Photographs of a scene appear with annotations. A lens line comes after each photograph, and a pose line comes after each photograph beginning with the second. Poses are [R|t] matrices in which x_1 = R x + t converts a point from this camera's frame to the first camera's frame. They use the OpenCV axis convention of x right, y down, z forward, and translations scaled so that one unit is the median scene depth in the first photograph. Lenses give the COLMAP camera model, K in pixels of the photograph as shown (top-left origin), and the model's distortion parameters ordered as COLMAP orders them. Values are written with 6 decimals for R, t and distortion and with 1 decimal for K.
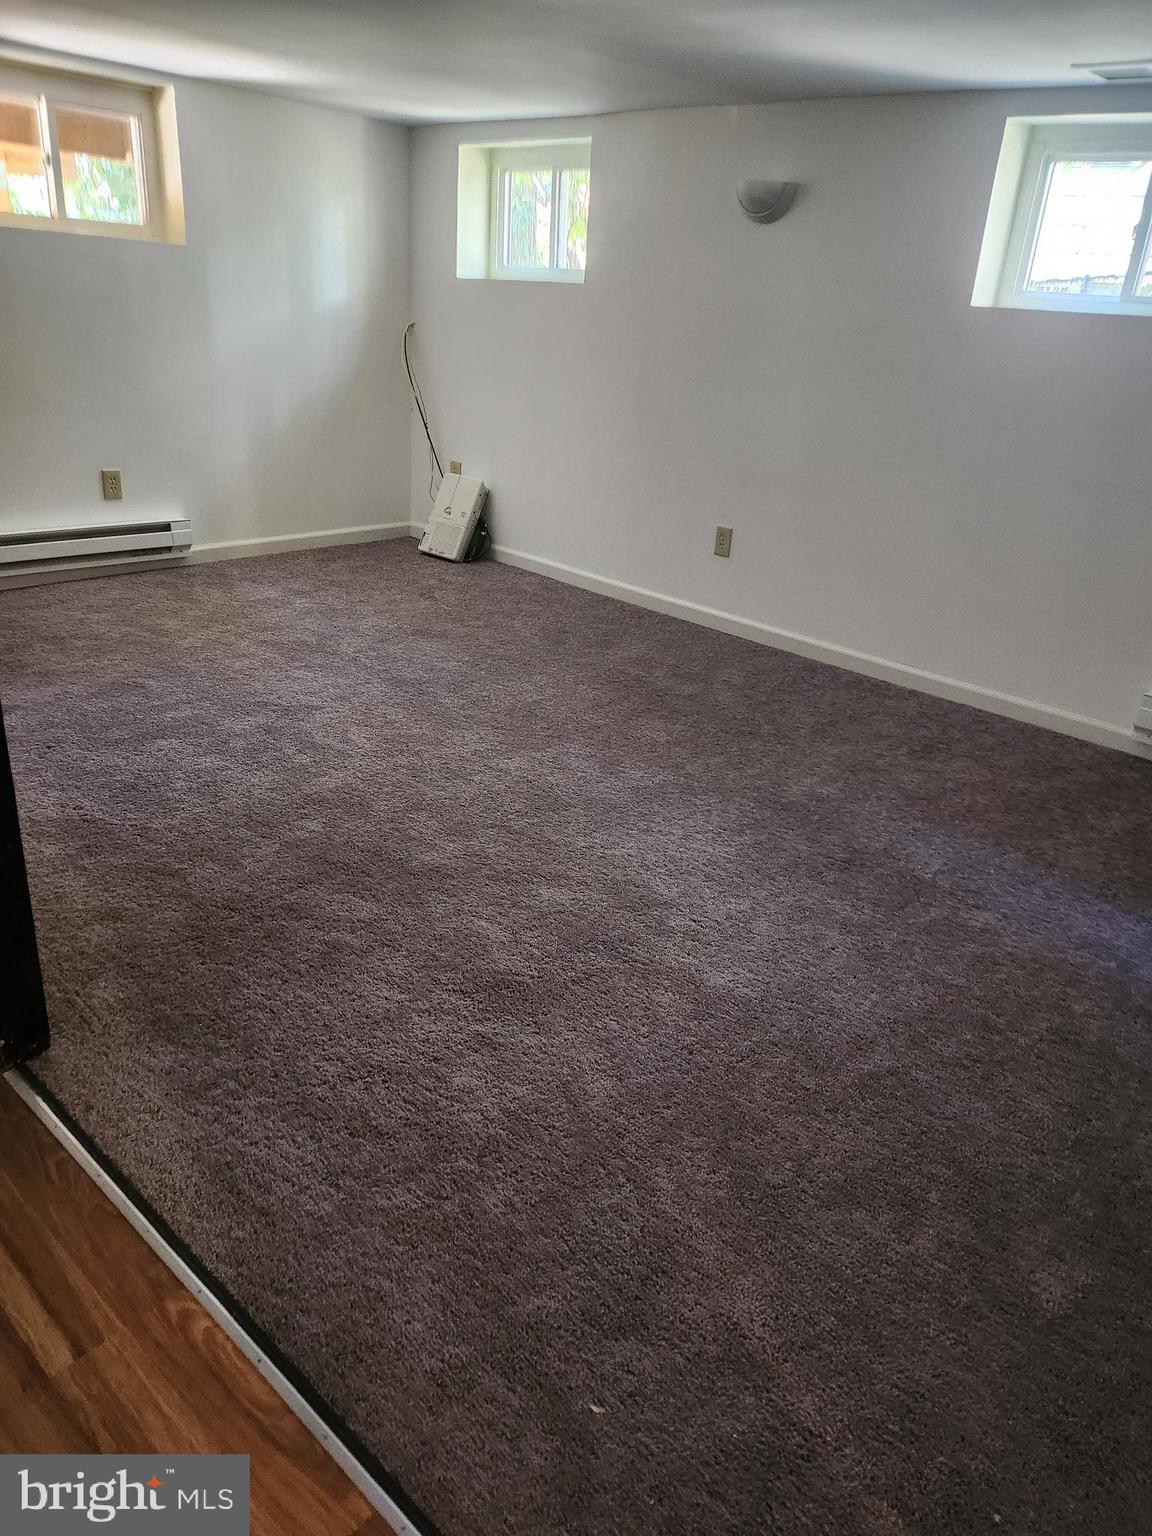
lens RADIAL K [[1069.6, 0, 587.3], [0, 1069.6, 775.0], [0, 0, 1]] dist [0.073679, -0.069011]
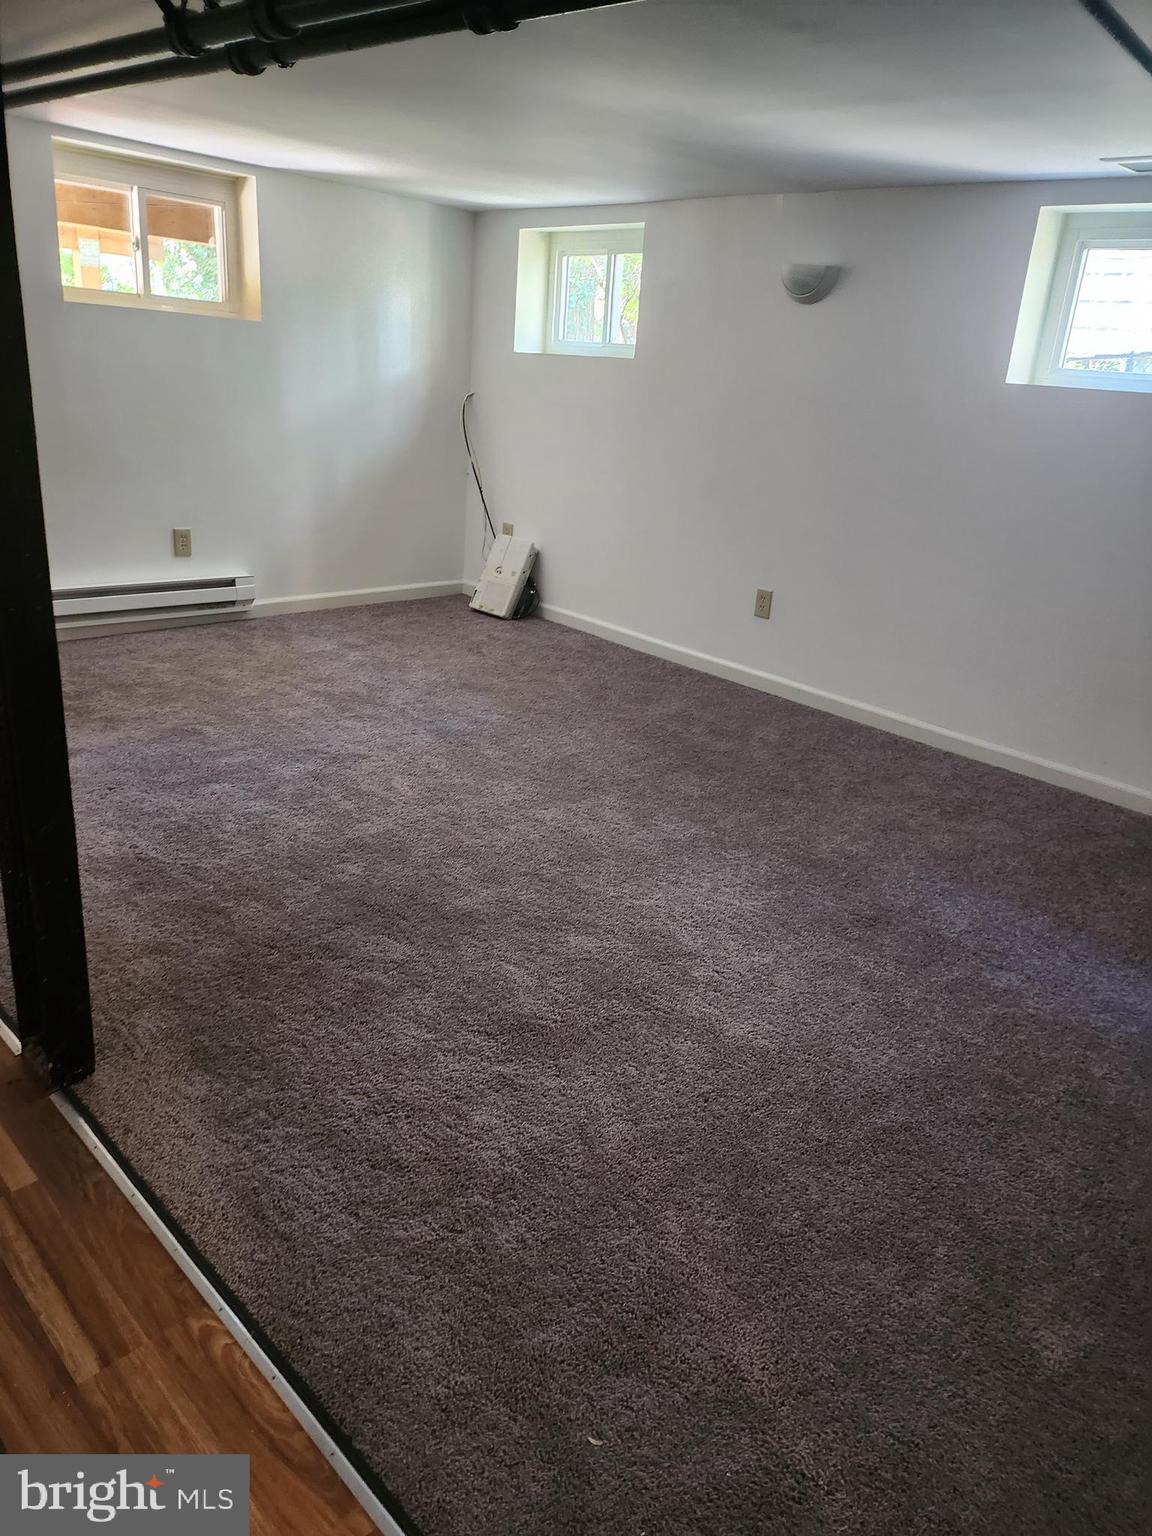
lens RADIAL K [[1069.6, 0, 592.5], [0, 1069.6, 766.1], [0, 0, 1]] dist [0.073679, -0.069011]
pose [[0.998801, 0.022167, -0.043641, 0.020625], [-0.024715, 0.997967, -0.058746, 0.003194], [0.042250, 0.059754, 0.997319, -0.035872]]
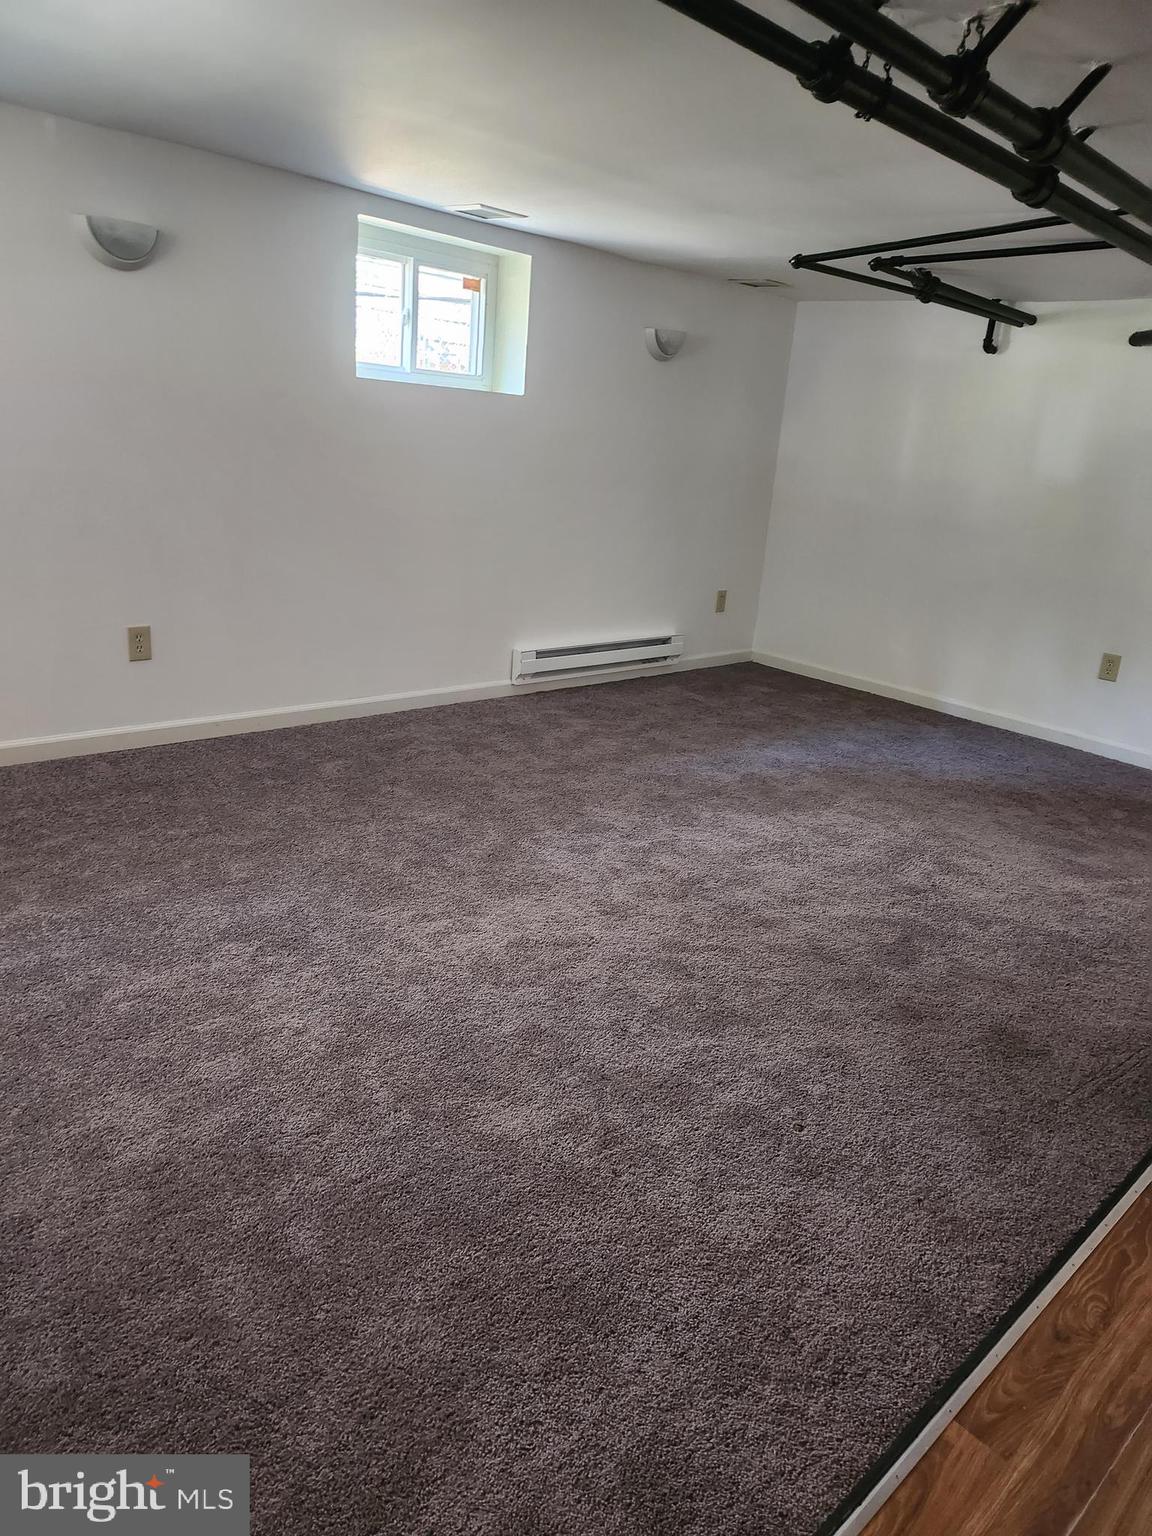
lens RADIAL K [[1069.6, 0, 586.8], [0, 1069.6, 773.2], [0, 0, 1]] dist [0.073679, -0.069011]
pose [[0.015324, -0.370315, 0.928780, -1.196418], [0.317329, 0.882669, 0.346695, -0.545032], [-0.948192, 0.289416, 0.131038, 1.050468]]
